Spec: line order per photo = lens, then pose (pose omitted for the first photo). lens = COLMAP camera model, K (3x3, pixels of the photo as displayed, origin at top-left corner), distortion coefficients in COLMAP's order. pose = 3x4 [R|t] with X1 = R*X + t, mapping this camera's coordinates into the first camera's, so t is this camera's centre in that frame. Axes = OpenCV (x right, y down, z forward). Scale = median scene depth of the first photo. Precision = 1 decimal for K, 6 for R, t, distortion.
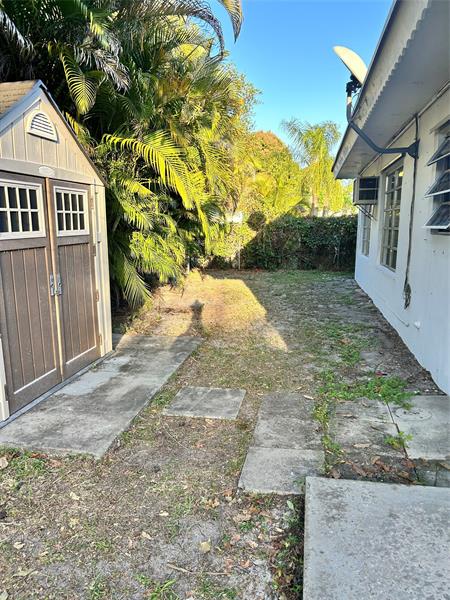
lens RADIAL K [[442.8, 0, 225.0], [0, 442.8, 300.0], [0, 0, 1]] dist [0.061246, -0.069129]
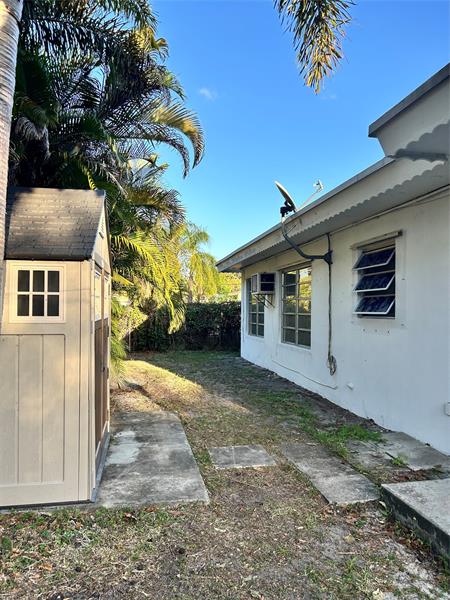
lens RADIAL K [[442.8, 0, 225.0], [0, 442.8, 300.0], [0, 0, 1]] dist [0.061246, -0.069129]
pose [[0.929301, 0.019057, 0.368831, -0.478954], [0.050852, 0.982554, -0.178893, 0.027381], [-0.365805, 0.185001, 0.912119, -0.135641]]
